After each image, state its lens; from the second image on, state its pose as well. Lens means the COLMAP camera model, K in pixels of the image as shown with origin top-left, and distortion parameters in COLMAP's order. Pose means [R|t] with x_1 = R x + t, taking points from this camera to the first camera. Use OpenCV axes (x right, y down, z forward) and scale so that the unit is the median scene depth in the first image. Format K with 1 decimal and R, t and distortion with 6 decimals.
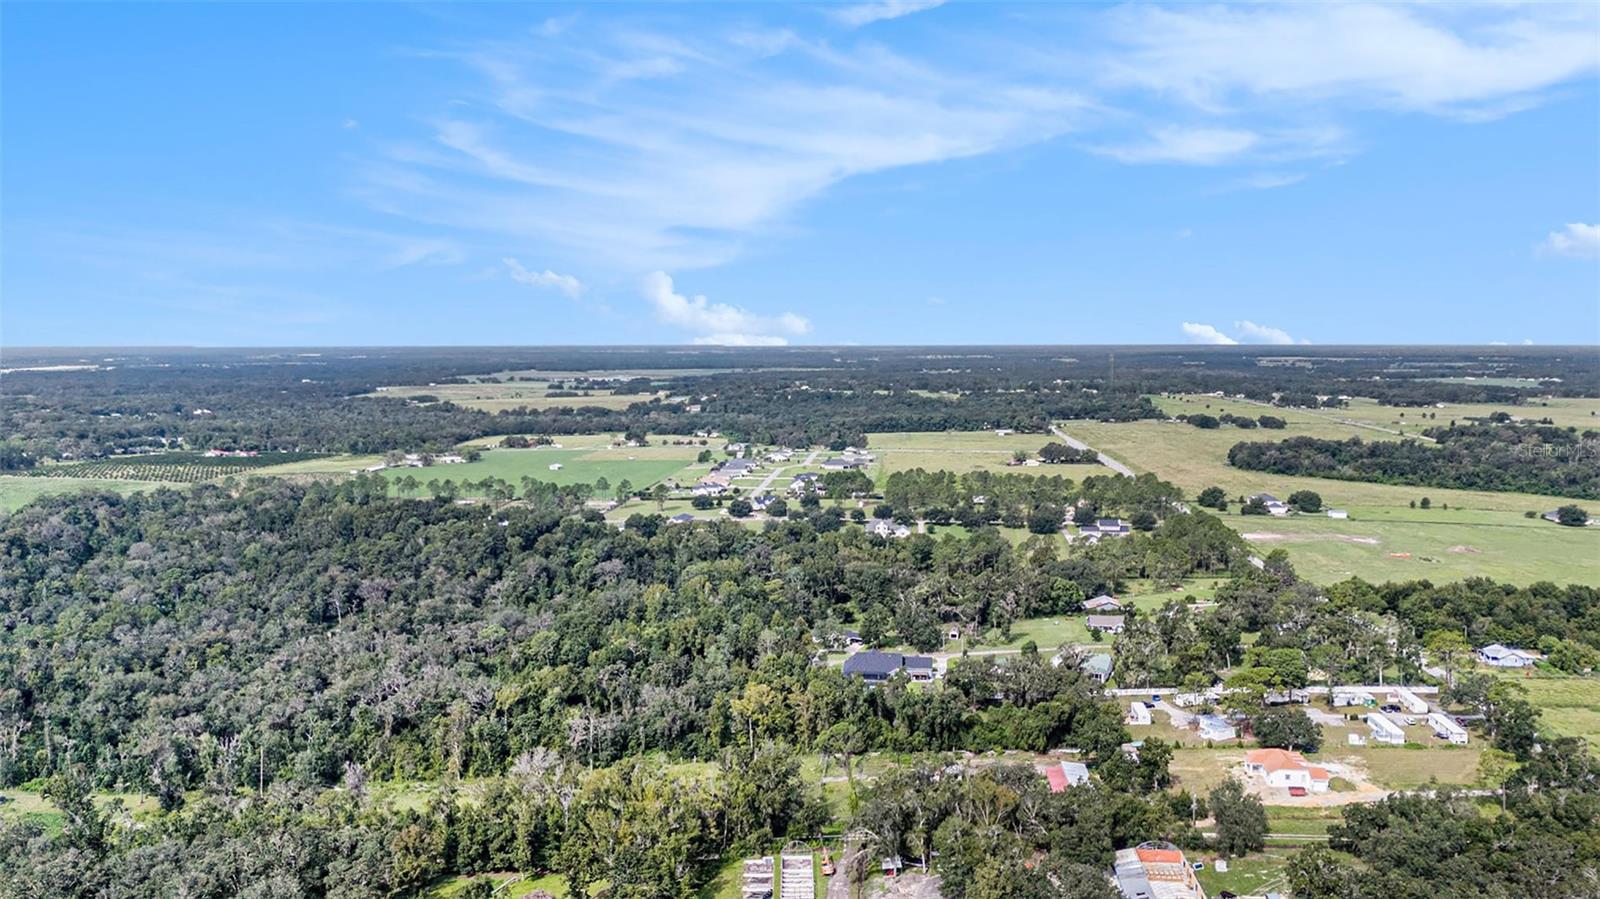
lens RADIAL K [[1153.5, 0, 800.0], [0, 1153.5, 449.5], [0, 0, 1]] dist [-0.006796, -0.008018]
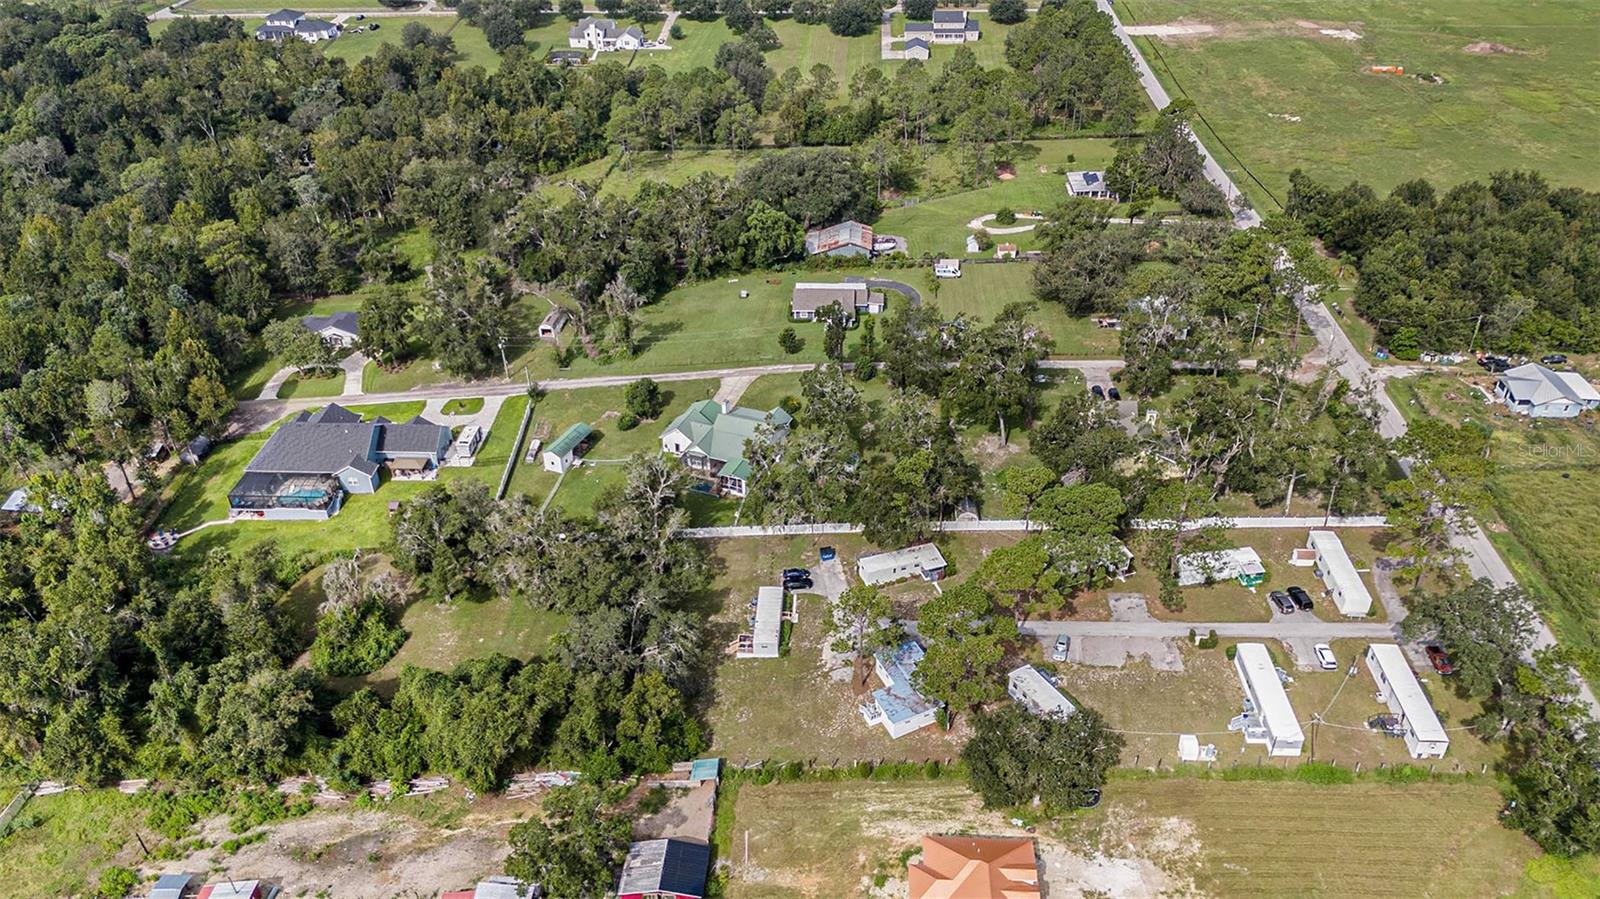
lens RADIAL K [[1153.5, 0, 800.0], [0, 1153.5, 449.5], [0, 0, 1]] dist [-0.006796, -0.008018]
pose [[0.998479, -0.051343, 0.020075, 0.230078], [0.035672, 0.879362, 0.474817, -0.044659], [-0.042031, -0.473379, 0.879856, 0.469331]]
